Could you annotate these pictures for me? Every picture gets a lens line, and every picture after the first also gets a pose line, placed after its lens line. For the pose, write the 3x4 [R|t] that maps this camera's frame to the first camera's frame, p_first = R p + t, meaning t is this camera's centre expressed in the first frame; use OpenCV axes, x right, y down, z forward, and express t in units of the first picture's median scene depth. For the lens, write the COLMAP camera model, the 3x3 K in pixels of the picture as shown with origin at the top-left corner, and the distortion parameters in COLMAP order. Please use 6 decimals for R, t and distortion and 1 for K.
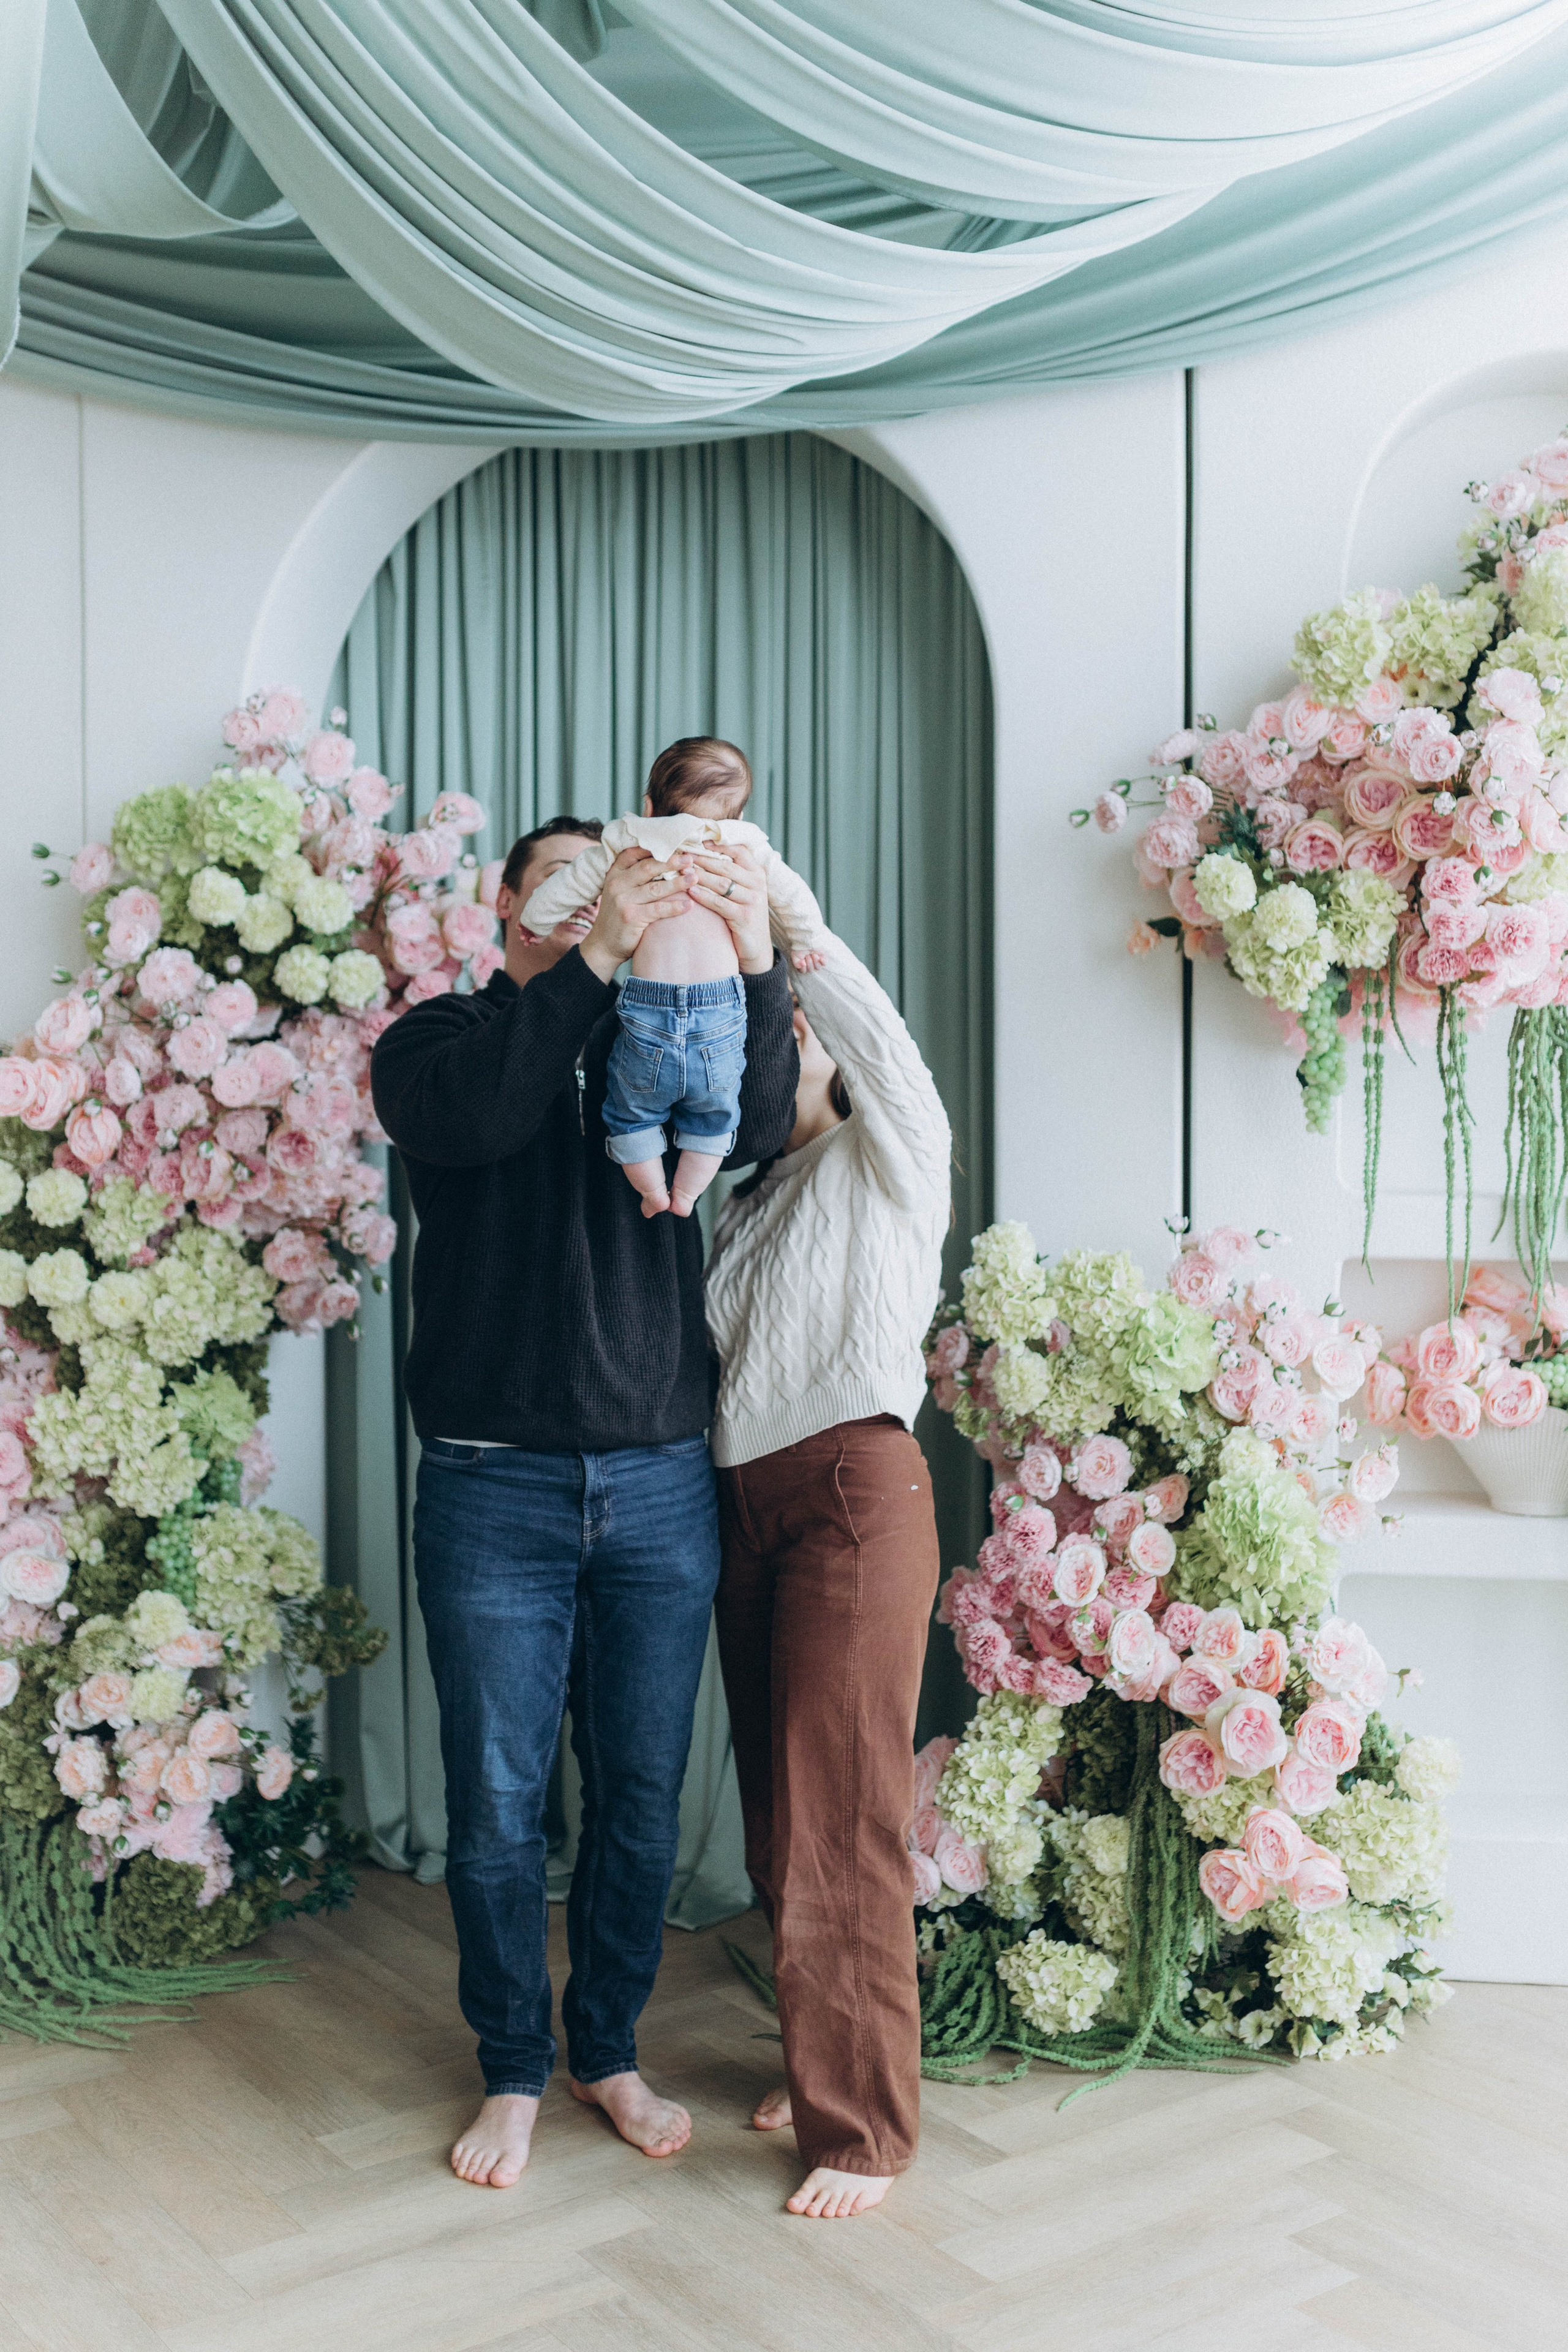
lens RADIAL K [[2339.2, 0, 782.4], [0, 2339.2, 1181.9], [0, 0, 1]] dist [-0.004581, 0.001449]
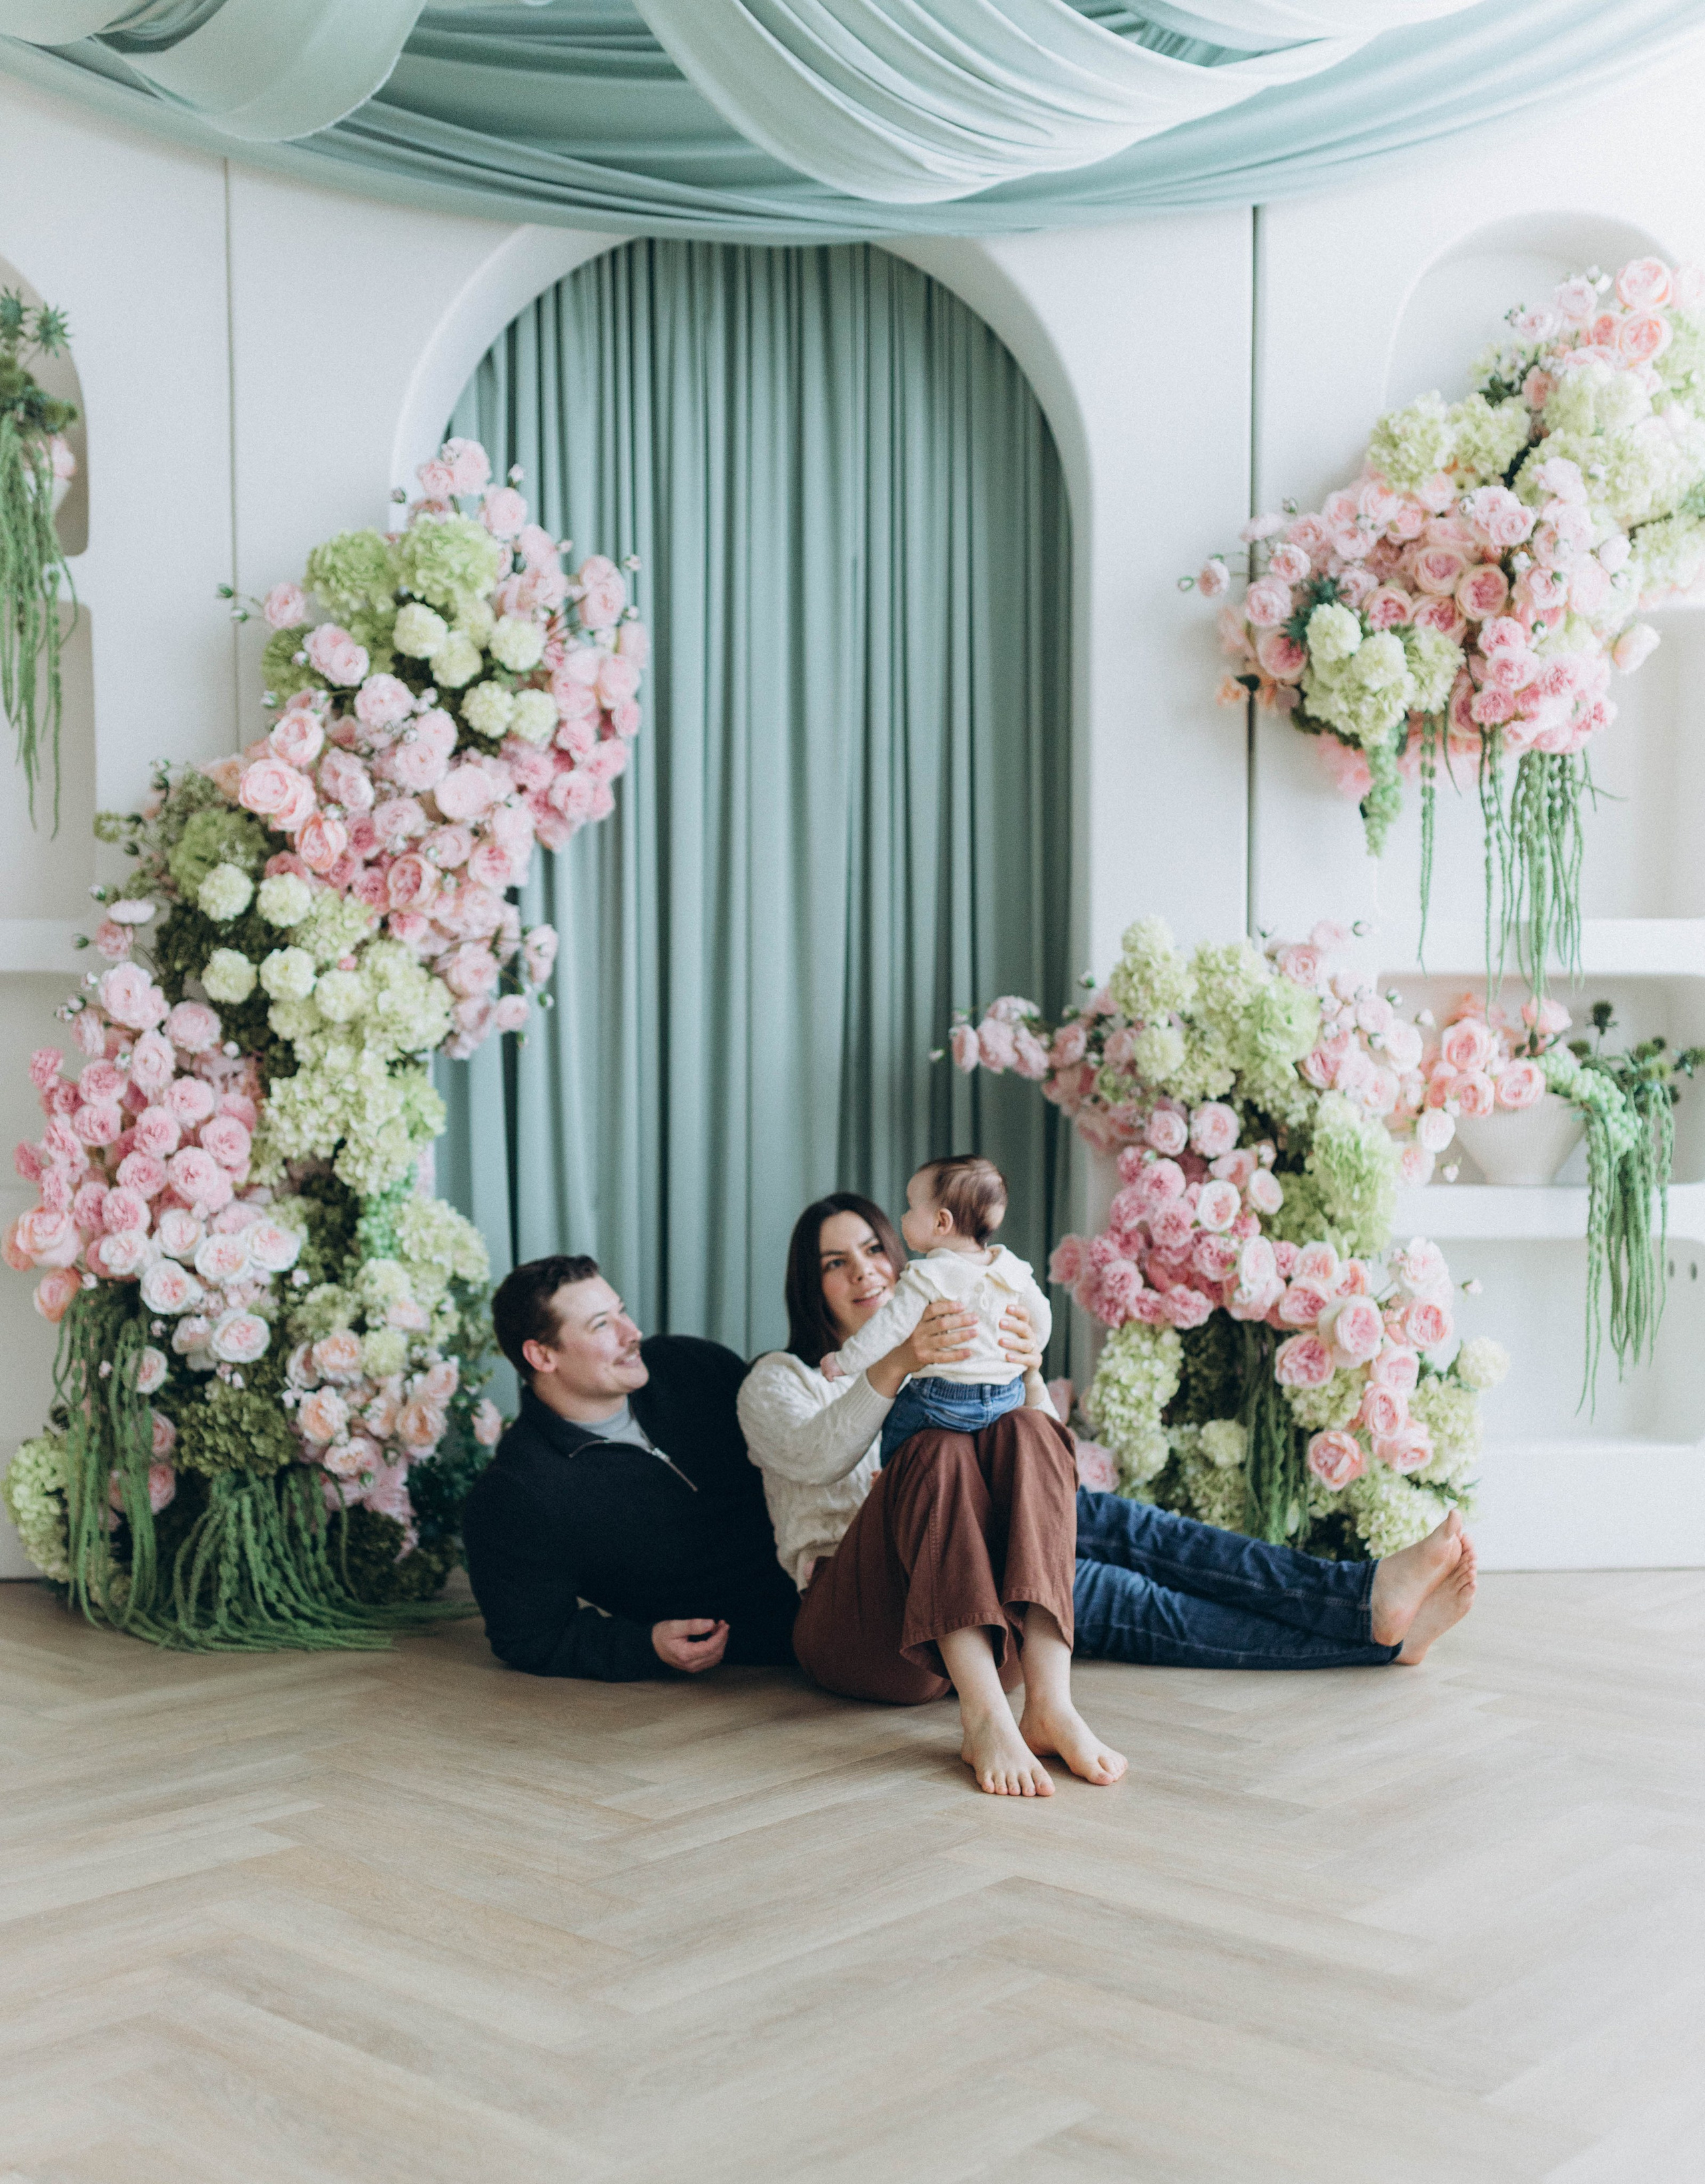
lens RADIAL K [[2481.0, 0, 845.4], [0, 2481.0, 1279.9], [0, 0, 1]] dist [-0.007526, 0.010910]
pose [[0.979893, -0.014937, 0.198966, -0.298536], [0.007297, 0.999209, 0.039081, 0.146524], [-0.199392, -0.036844, 0.979227, -0.202470]]
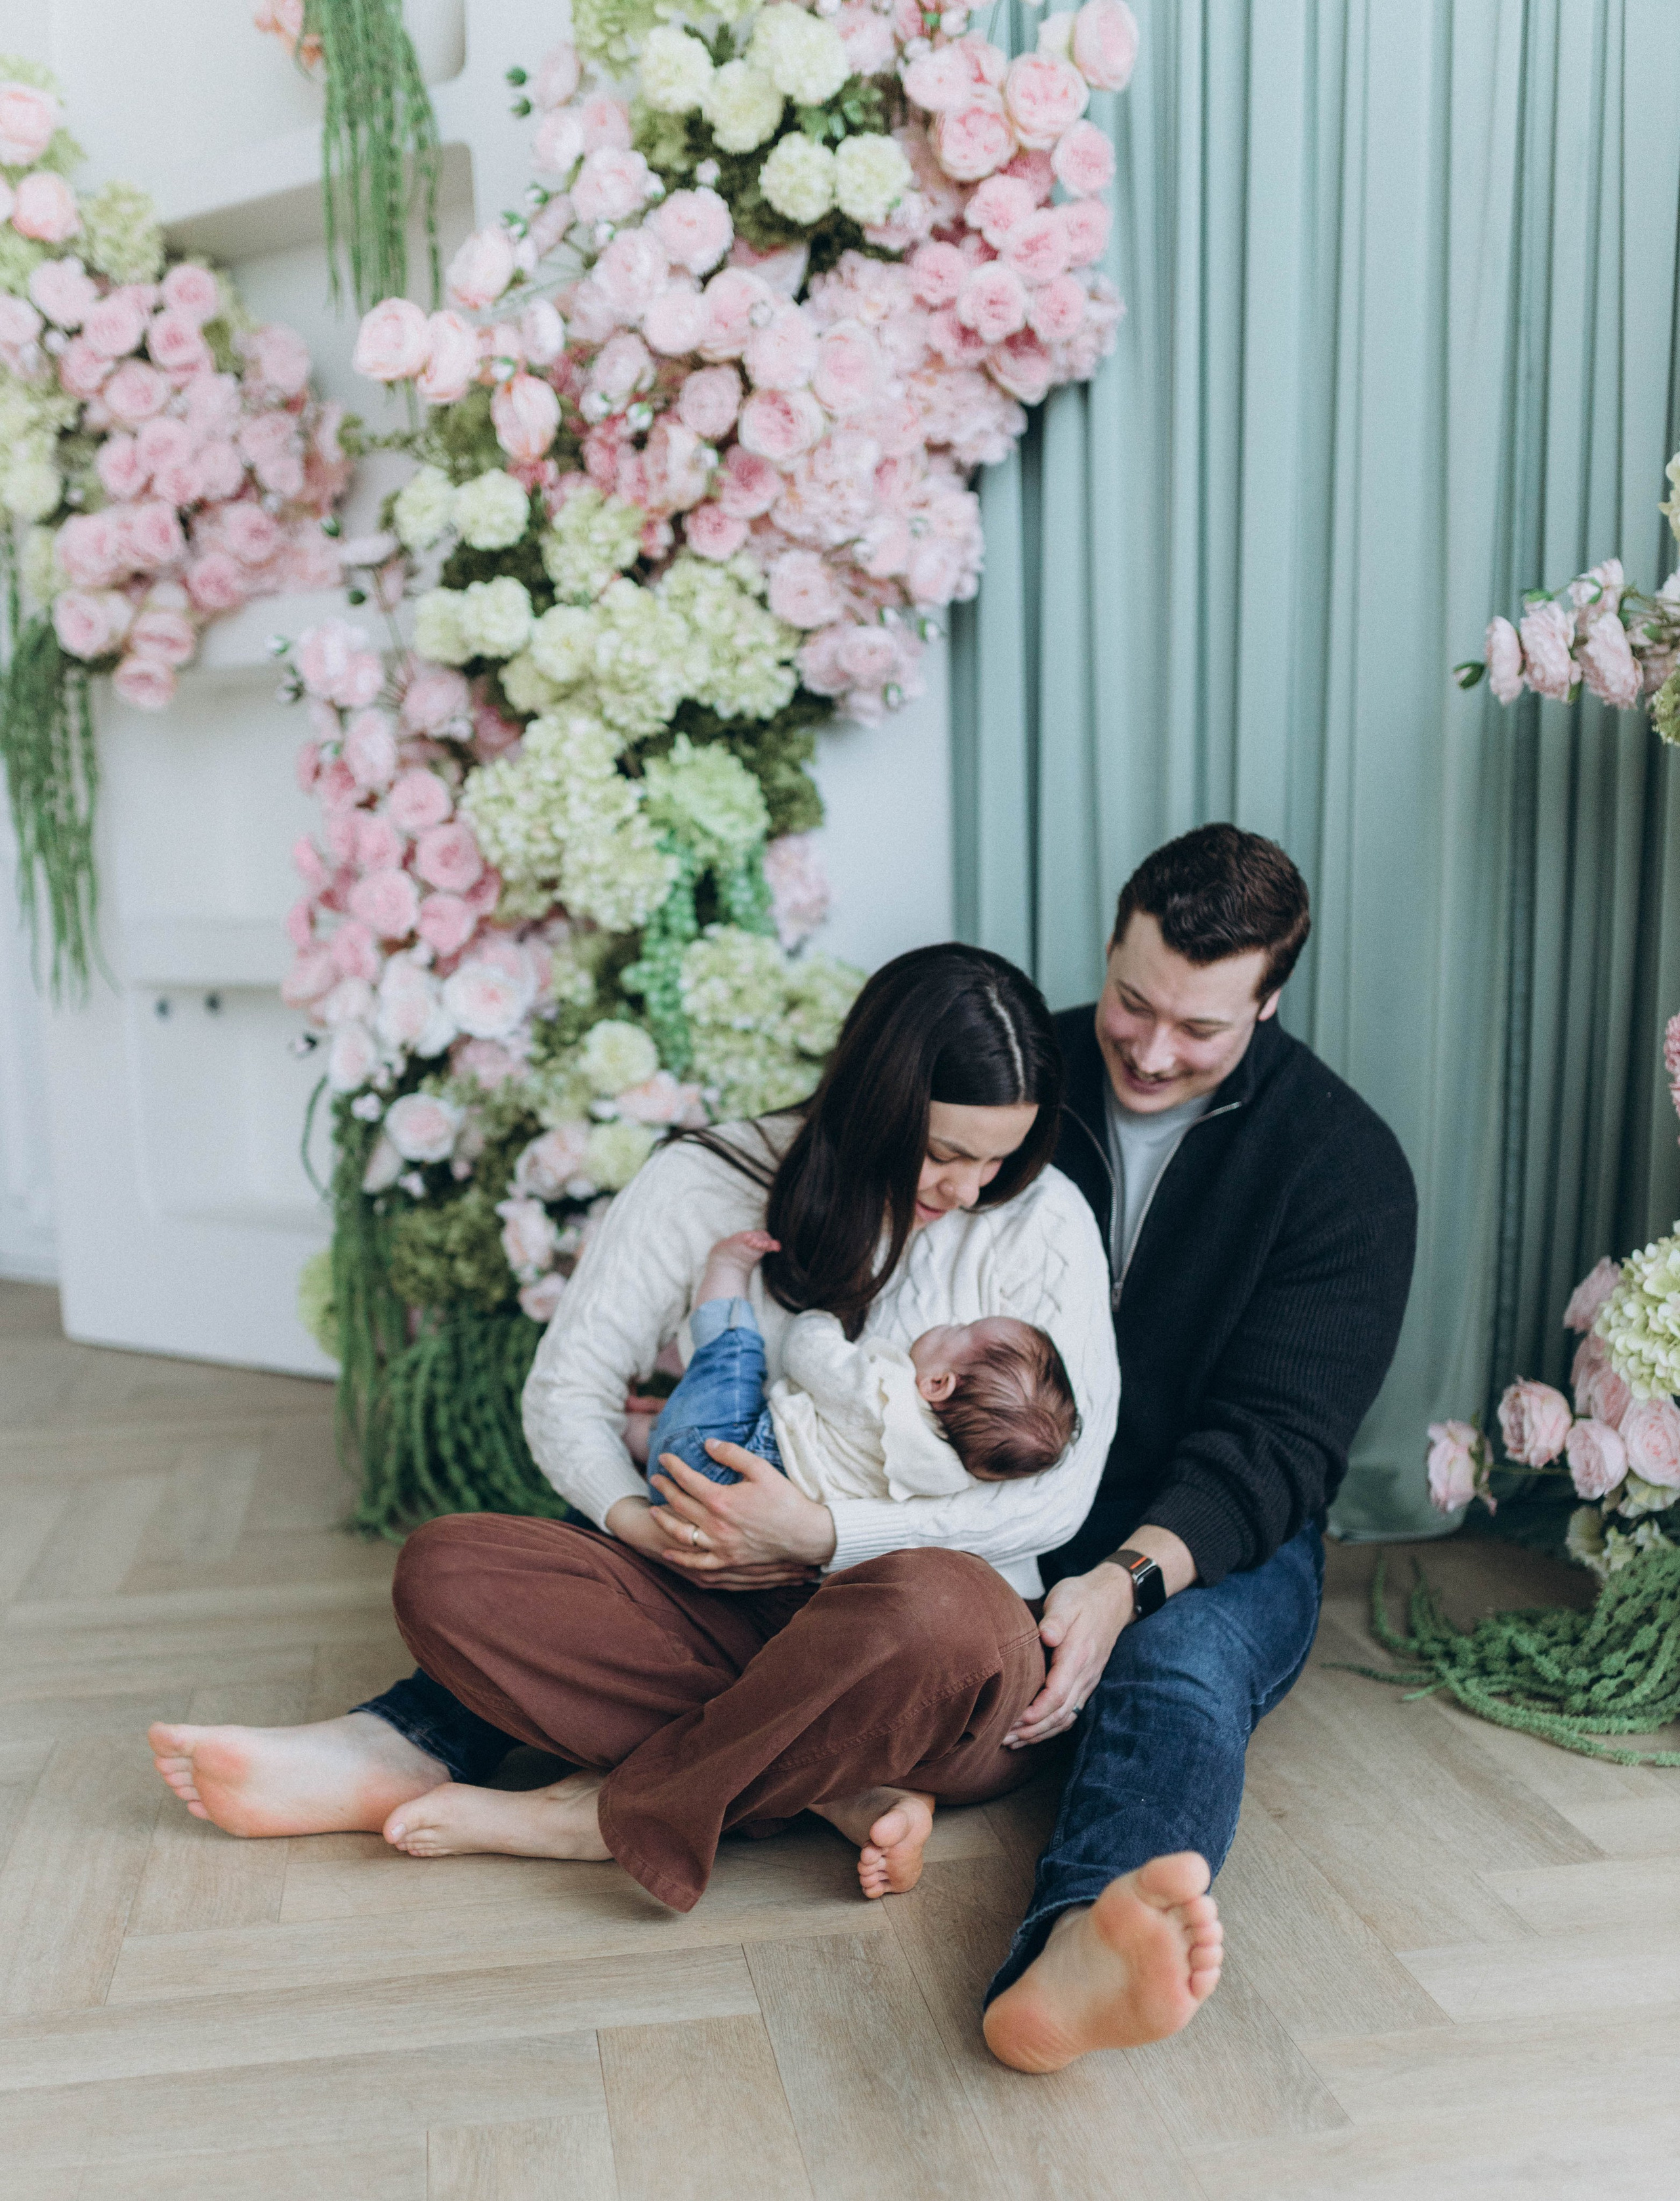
lens RADIAL K [[2463.3, 0, 808.2], [0, 2463.3, 1303.8], [0, 0, 1]] dist [0.001431, -0.008052]
pose [[0.887781, 0.057563, -0.456652, 0.177237], [0.015247, 0.987926, 0.154173, 0.147787], [0.460013, -0.143835, 0.876185, 0.308766]]
